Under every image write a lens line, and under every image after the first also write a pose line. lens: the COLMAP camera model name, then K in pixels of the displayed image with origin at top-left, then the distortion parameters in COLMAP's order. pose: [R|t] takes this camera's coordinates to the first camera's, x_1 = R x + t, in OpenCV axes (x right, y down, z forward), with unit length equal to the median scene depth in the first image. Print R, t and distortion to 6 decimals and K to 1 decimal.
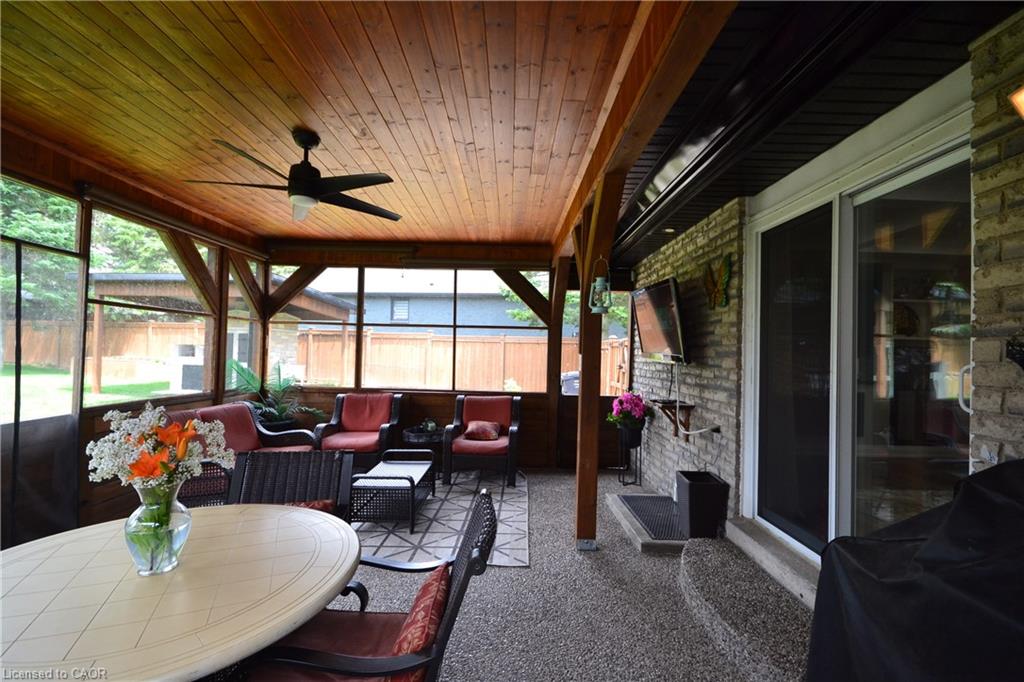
lens RADIAL K [[457.8, 0, 513.2], [0, 457.8, 342.9], [0, 0, 1]] dist [0.004290, -0.004833]
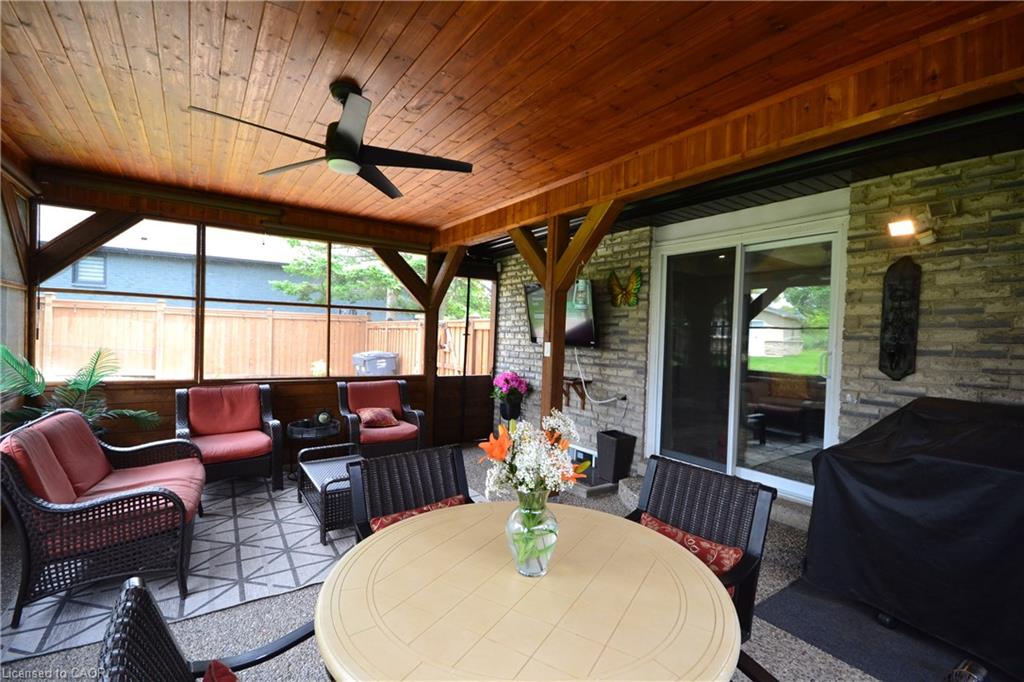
lens RADIAL K [[457.8, 0, 510.8], [0, 457.8, 340.5], [0, 0, 1]] dist [0.004290, -0.004833]
pose [[0.826400, -0.003370, 0.563074, -0.510792], [-0.023944, 0.998867, 0.041120, -0.021792], [-0.562575, -0.047464, 0.825383, 0.079270]]
